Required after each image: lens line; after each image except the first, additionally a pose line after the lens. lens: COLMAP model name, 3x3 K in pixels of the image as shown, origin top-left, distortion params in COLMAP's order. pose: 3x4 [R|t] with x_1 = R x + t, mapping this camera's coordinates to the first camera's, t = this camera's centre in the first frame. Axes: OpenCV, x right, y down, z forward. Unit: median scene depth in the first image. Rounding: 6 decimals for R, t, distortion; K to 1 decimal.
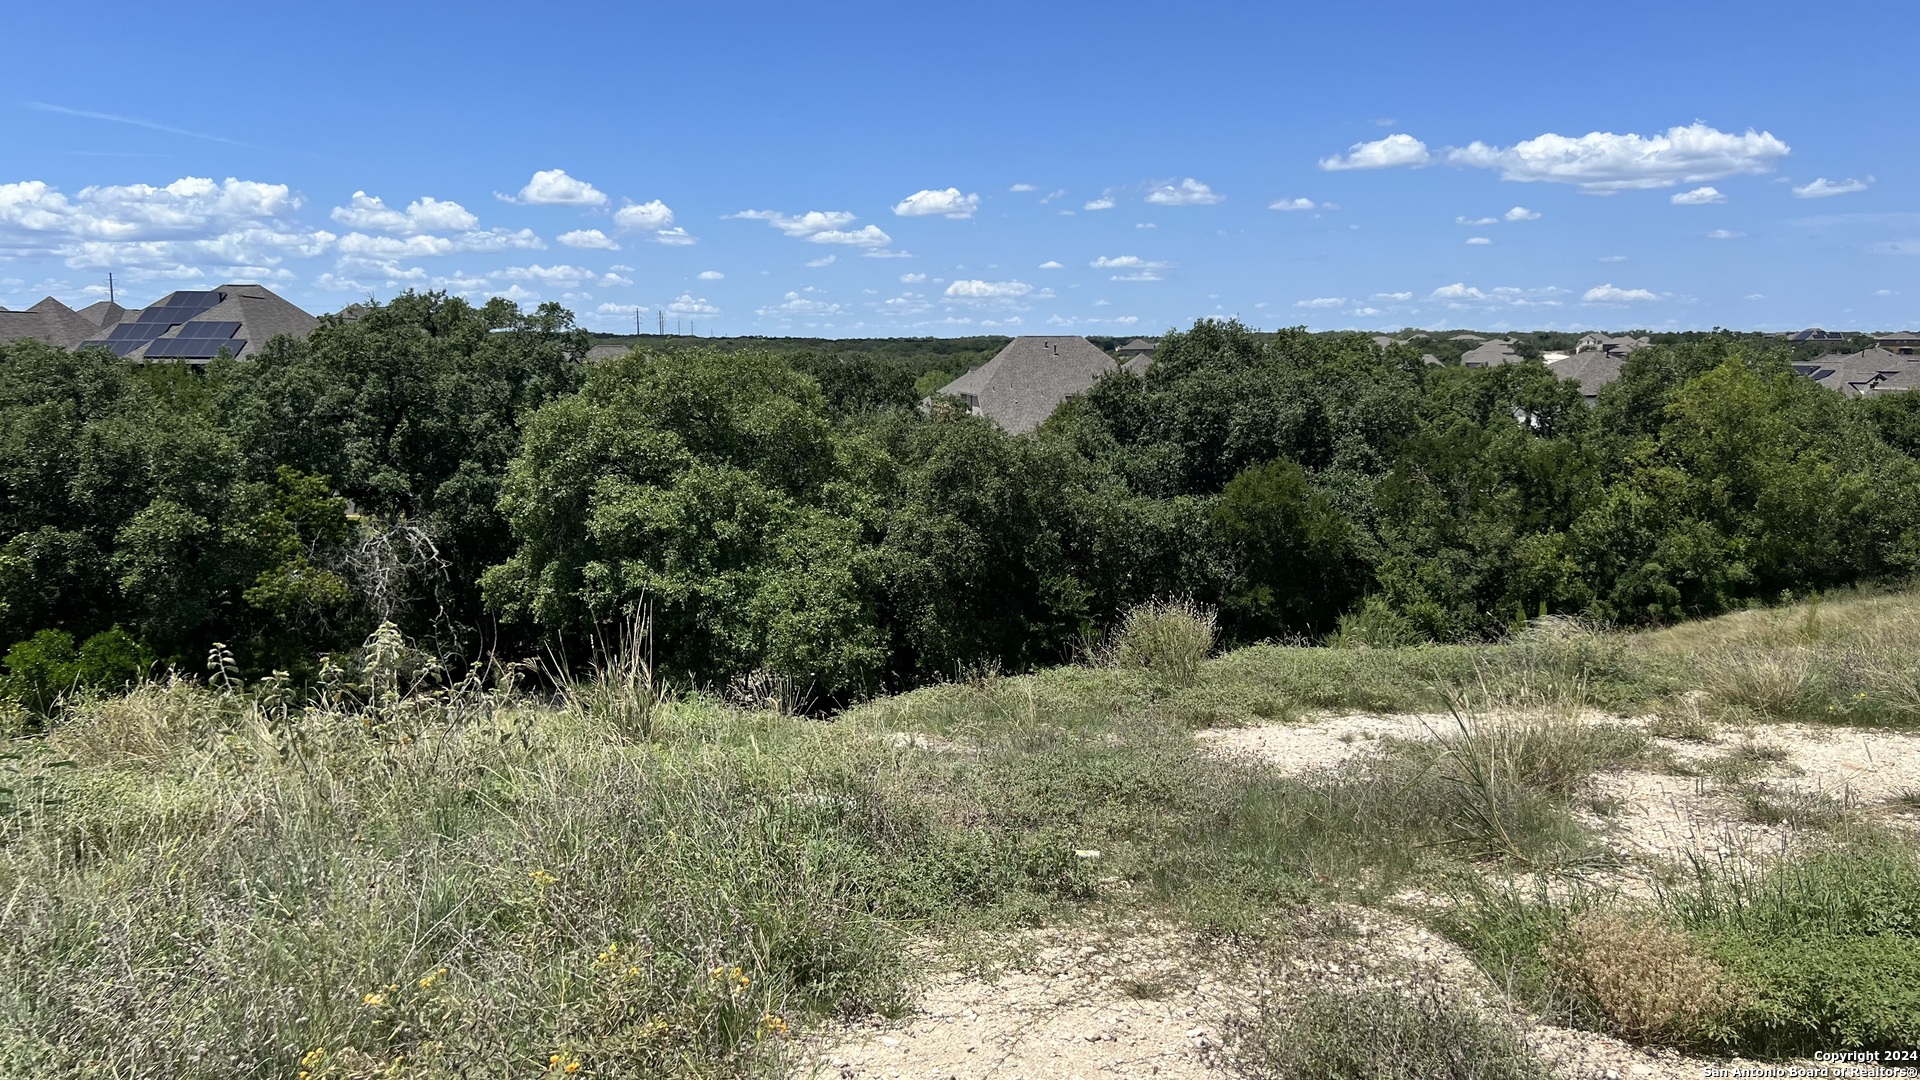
lens RADIAL K [[1439.1, 0, 968.4], [0, 1439.1, 558.6], [0, 0, 1]] dist [0.073567, -0.086934]
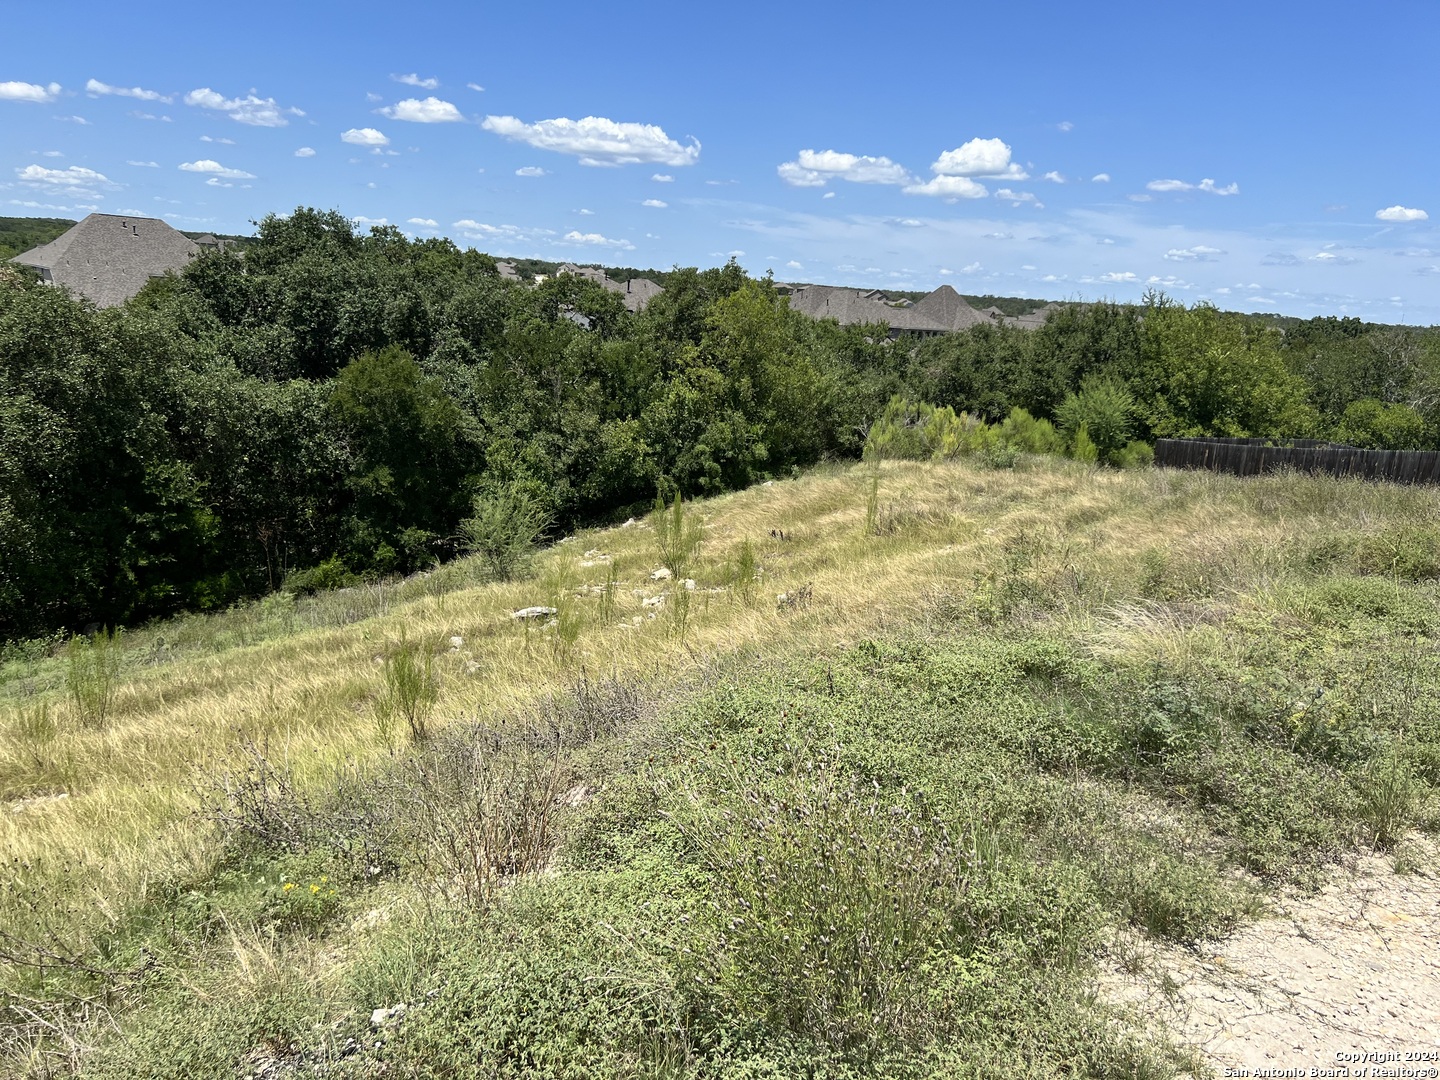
lens RADIAL K [[1078.6, 0, 730.1], [0, 1078.6, 540.3], [0, 0, 1]] dist [0.068895, -0.085530]
pose [[0.848784, -0.055076, 0.525863, -0.003406], [-0.000926, 0.994404, 0.105643, -0.012211], [-0.528739, -0.090155, 0.843983, 0.178685]]
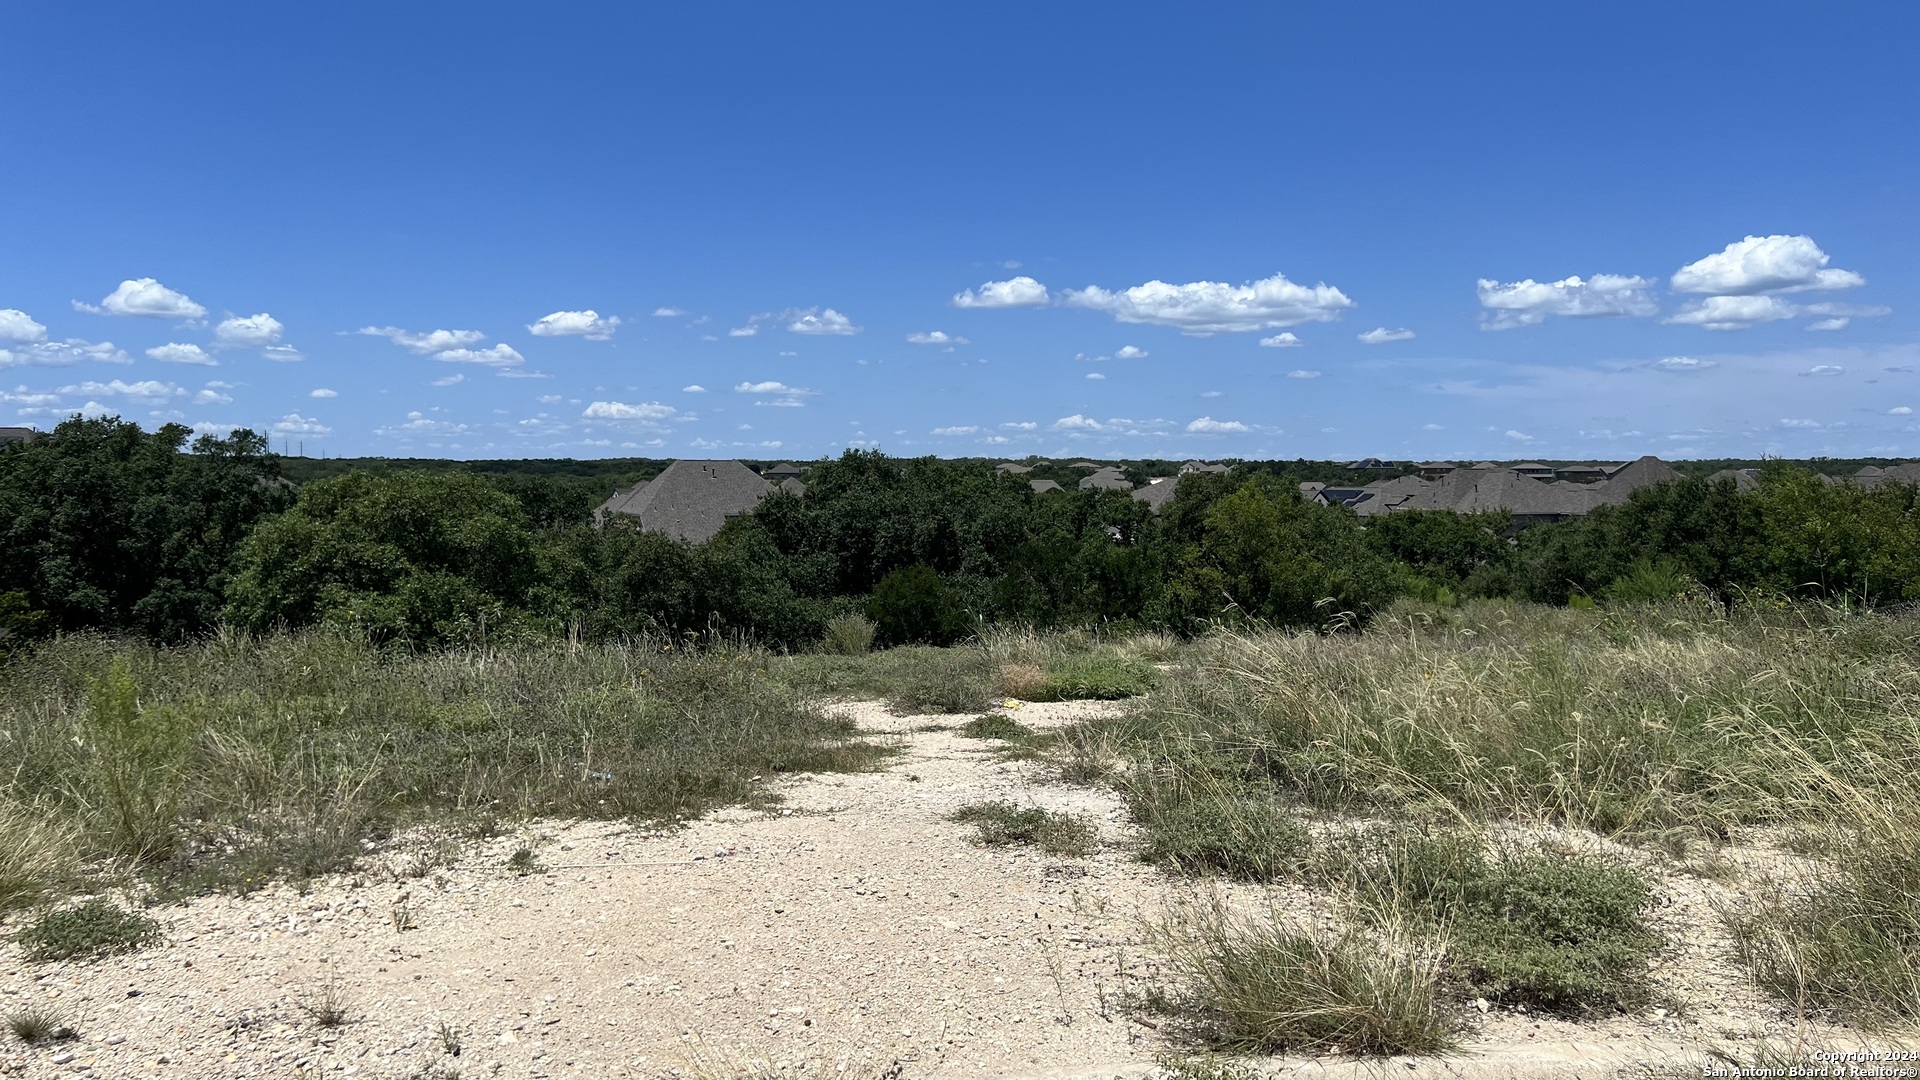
lens RADIAL K [[1426.8, 0, 988.0], [0, 1426.8, 627.2], [0, 0, 1]] dist [0.056351, -0.142555]
pose [[0.967057, -0.024051, 0.253422, -0.032284], [0.033281, 0.998927, -0.032194, 0.024492], [-0.252376, 0.039567, 0.966820, -0.172565]]
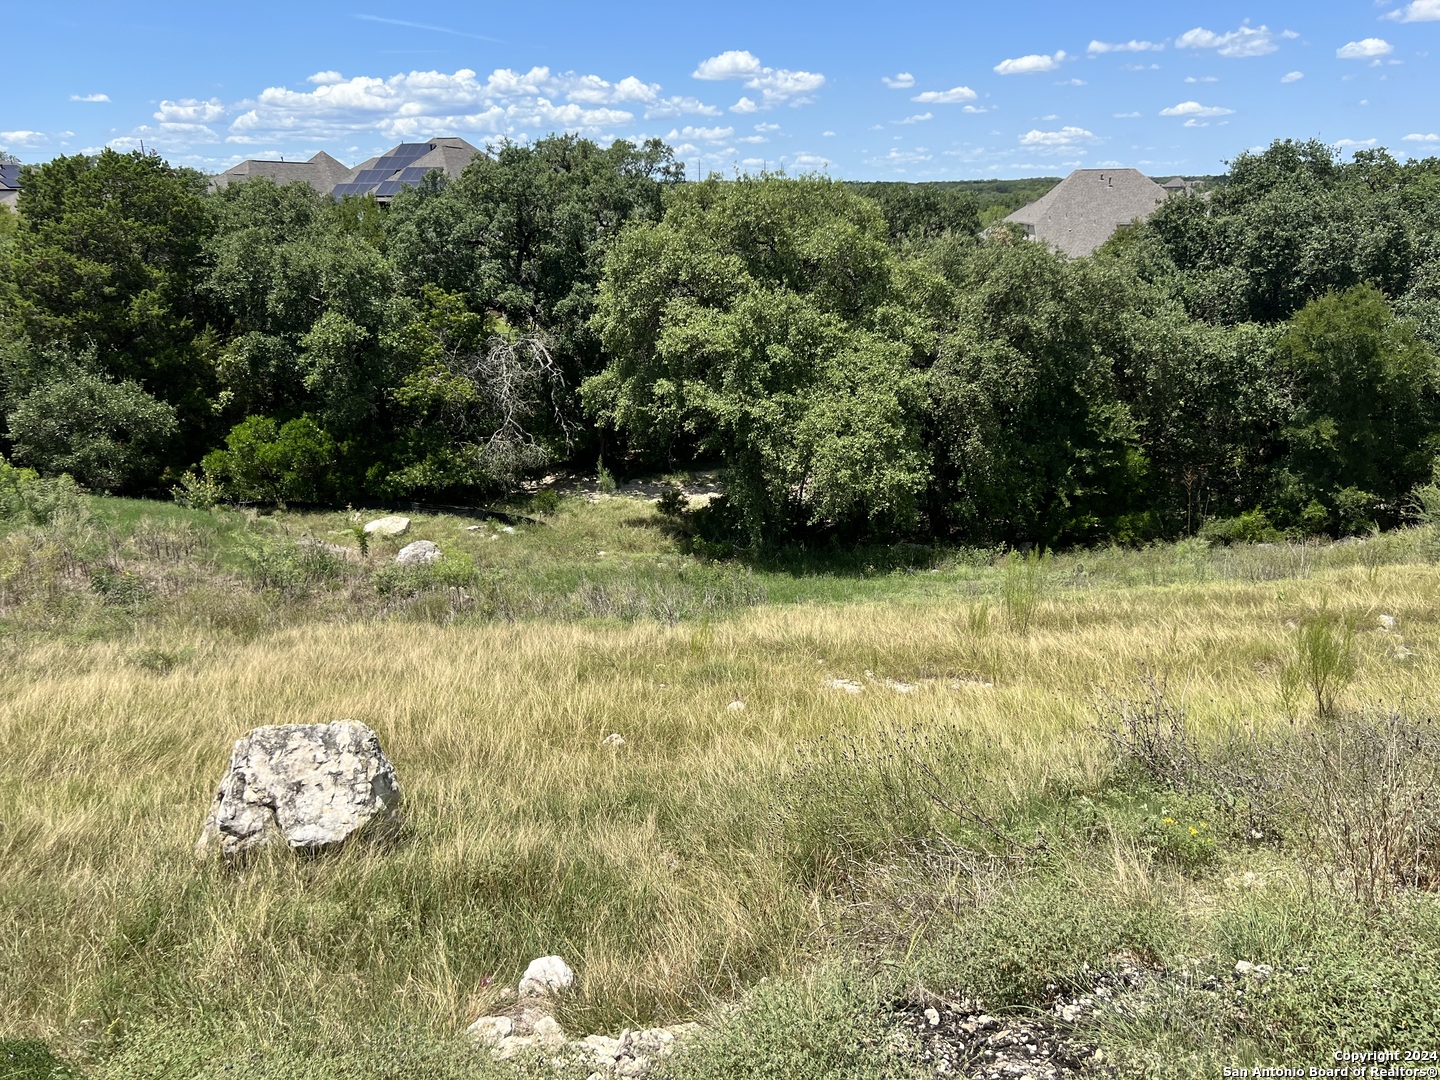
lens RADIAL K [[1078.6, 0, 730.1], [0, 1078.6, 540.3], [0, 0, 1]] dist [0.068895, -0.085530]
pose [[0.968306, 0.067565, -0.240456, -0.004473], [-0.027022, 0.985405, 0.168068, -0.013056], [0.248302, -0.156244, 0.955999, 0.174890]]
